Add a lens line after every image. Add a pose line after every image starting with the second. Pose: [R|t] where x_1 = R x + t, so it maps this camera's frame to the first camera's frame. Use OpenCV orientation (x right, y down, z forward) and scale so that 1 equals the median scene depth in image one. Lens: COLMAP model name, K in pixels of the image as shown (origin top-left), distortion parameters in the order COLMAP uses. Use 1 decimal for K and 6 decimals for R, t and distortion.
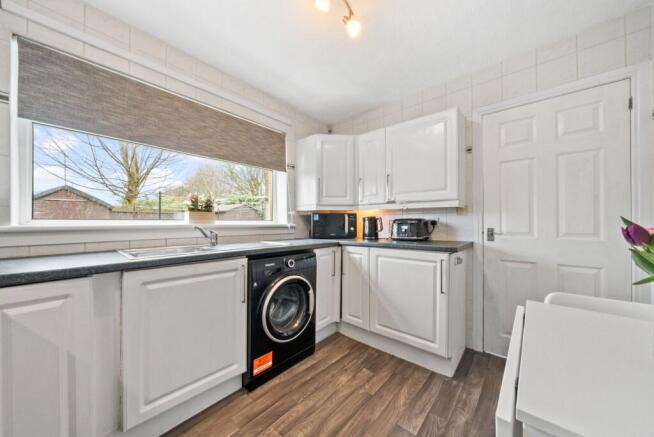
lens RADIAL K [[229.9, 0, 326.5], [0, 229.9, 222.7], [0, 0, 1]] dist [0.001255, 0.000097]
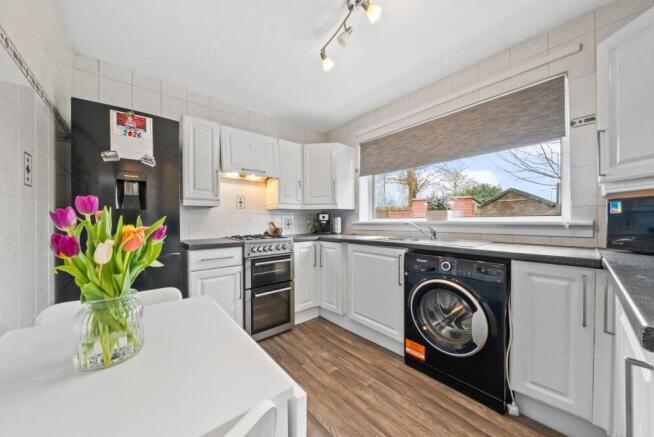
lens RADIAL K [[231.1, 0, 318.8], [0, 231.1, 218.4], [0, 0, 1]] dist [-0.010017, 0.000038]
pose [[-0.164737, -0.005543, -0.986322, 0.841447], [0.006201, 0.999959, -0.006655, -0.001721], [0.986318, -0.007212, -0.164695, 0.712606]]
